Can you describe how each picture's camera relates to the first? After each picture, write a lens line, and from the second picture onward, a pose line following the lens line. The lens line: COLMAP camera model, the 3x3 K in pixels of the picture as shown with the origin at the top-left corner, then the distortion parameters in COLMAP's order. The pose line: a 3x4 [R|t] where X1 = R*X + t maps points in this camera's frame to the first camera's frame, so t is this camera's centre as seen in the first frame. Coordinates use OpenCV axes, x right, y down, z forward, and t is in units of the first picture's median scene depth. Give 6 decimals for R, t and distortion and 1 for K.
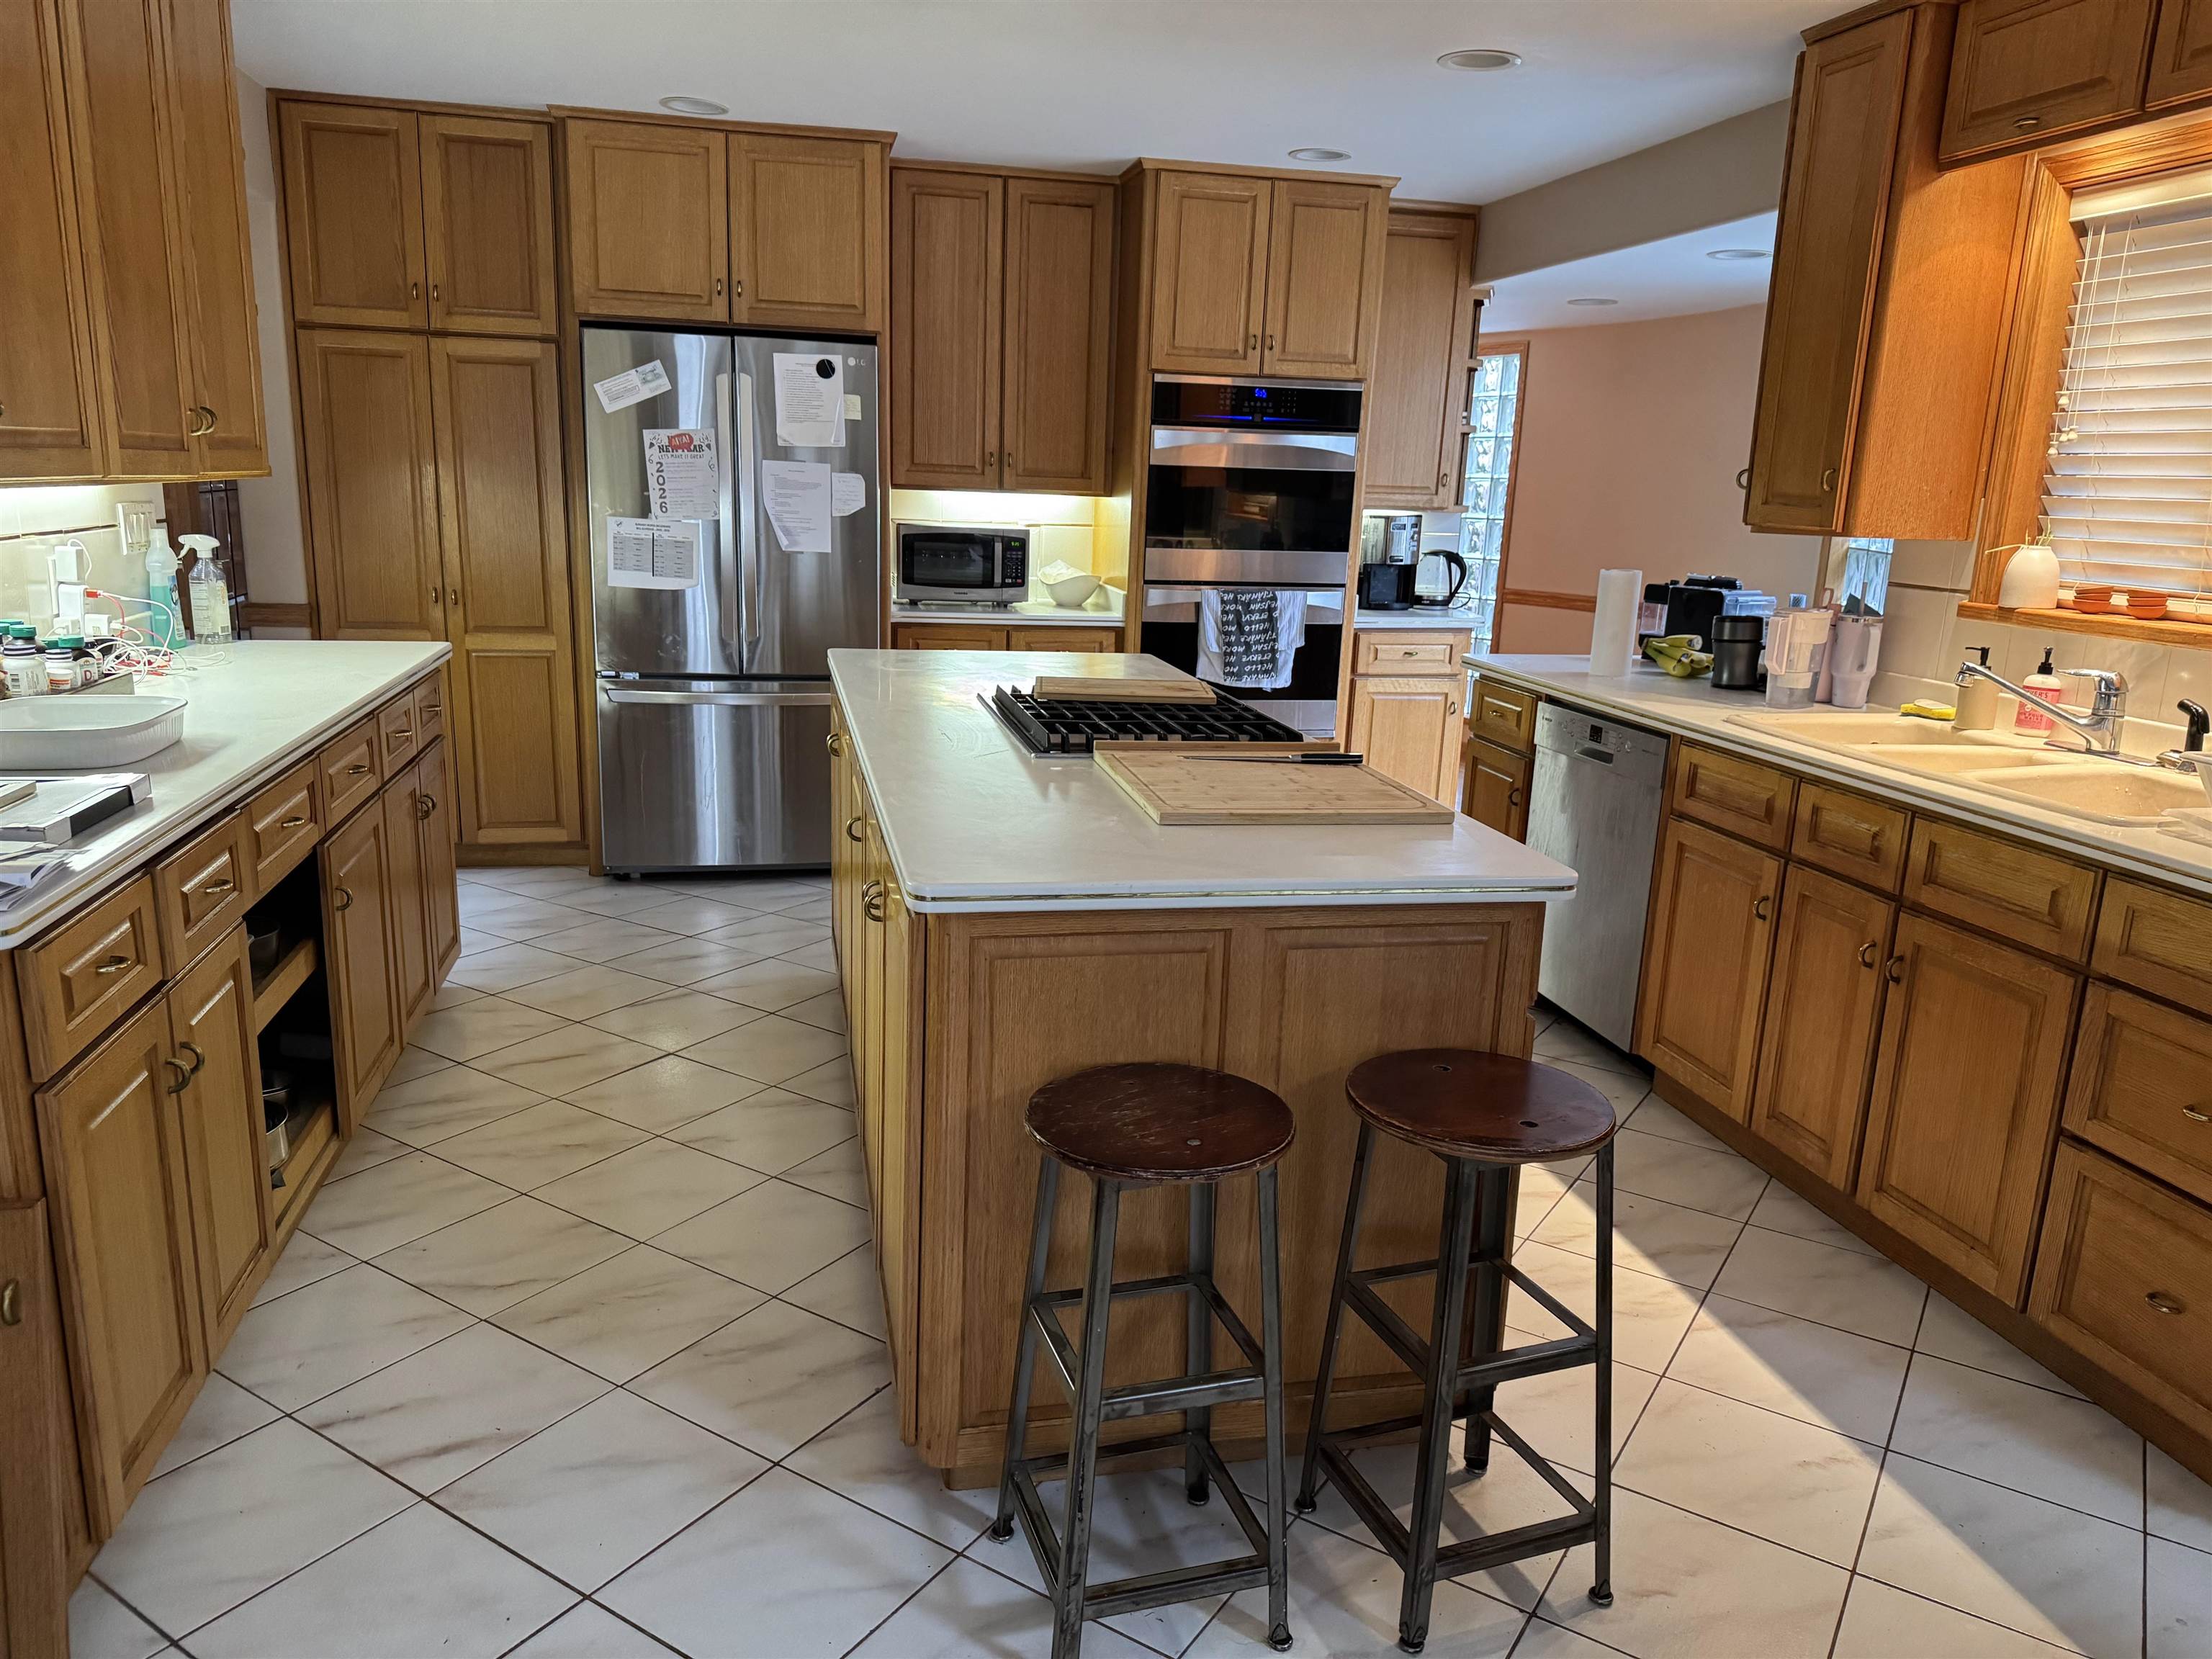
lens RADIAL K [[1570.6, 0, 1104.4], [0, 1570.6, 832.3], [0, 0, 1]] dist [0.033080, -0.008822]
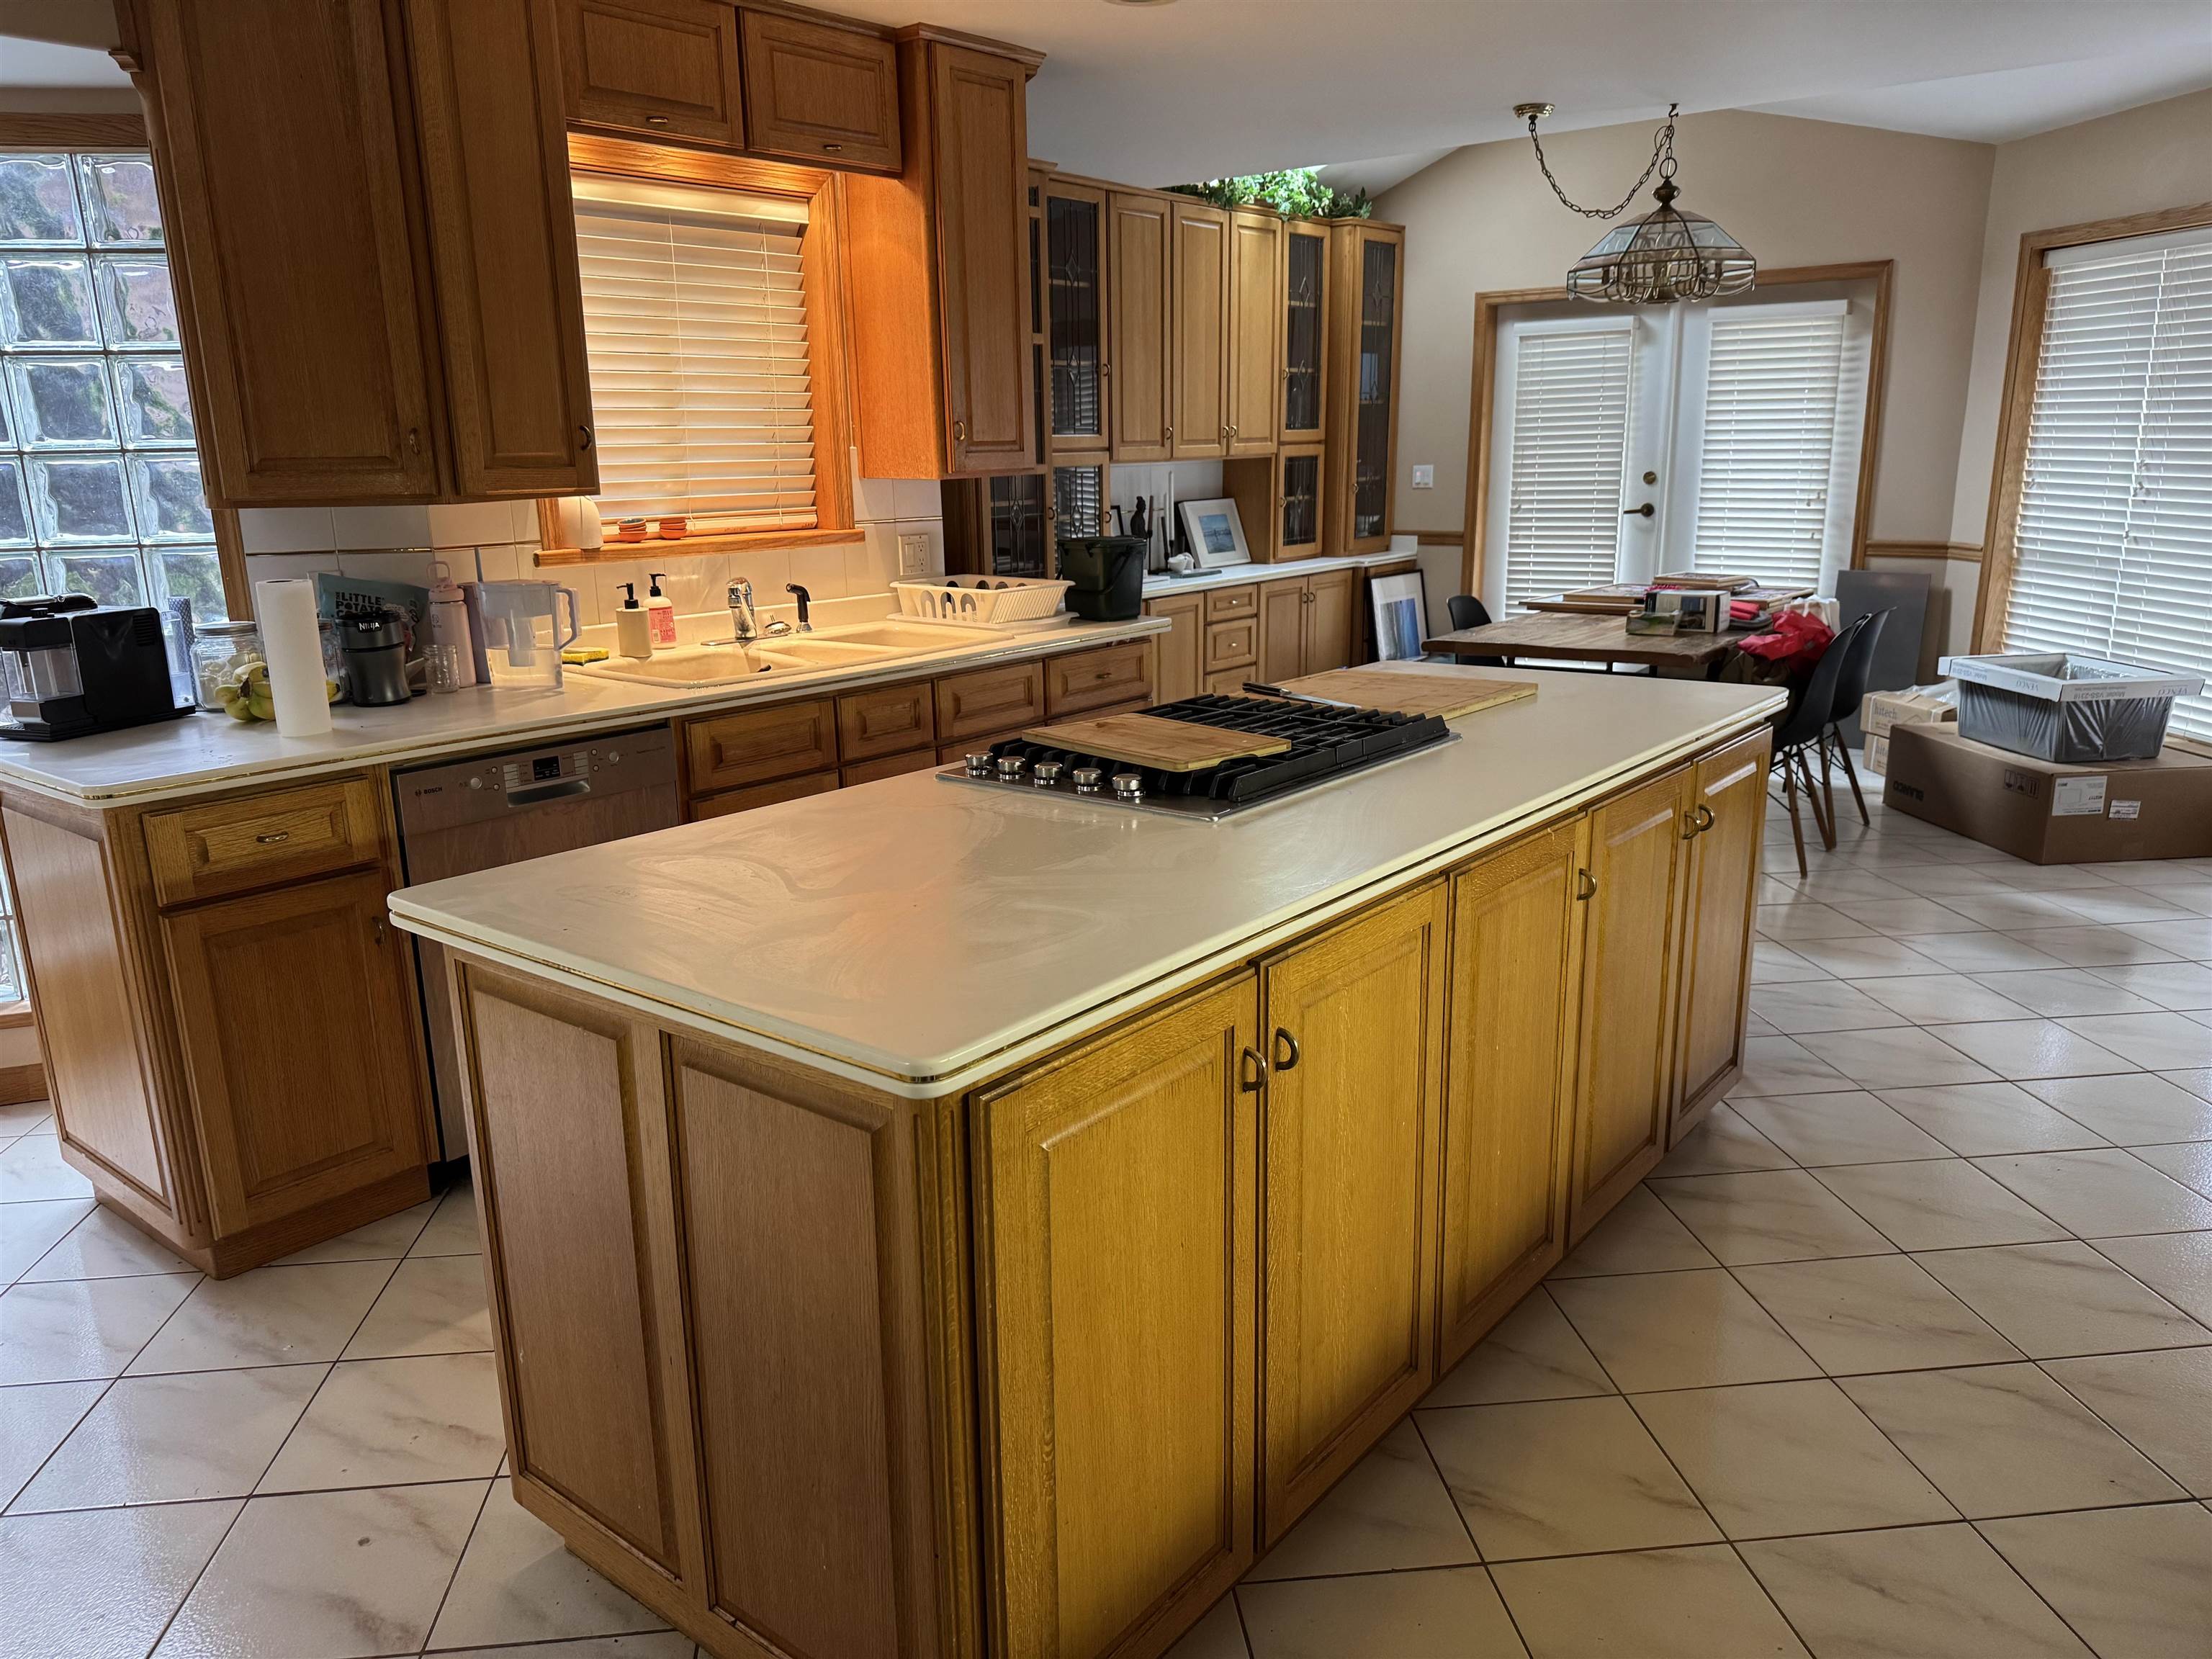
lens RADIAL K [[1570.6, 0, 1107.8], [0, 1570.6, 830.0], [0, 0, 1]] dist [0.033080, -0.008822]
pose [[-0.612448, -0.216935, 0.760163, -0.542246], [0.170399, 0.902775, 0.394920, -0.349812], [-0.771928, 0.371399, -0.515937, 1.417693]]
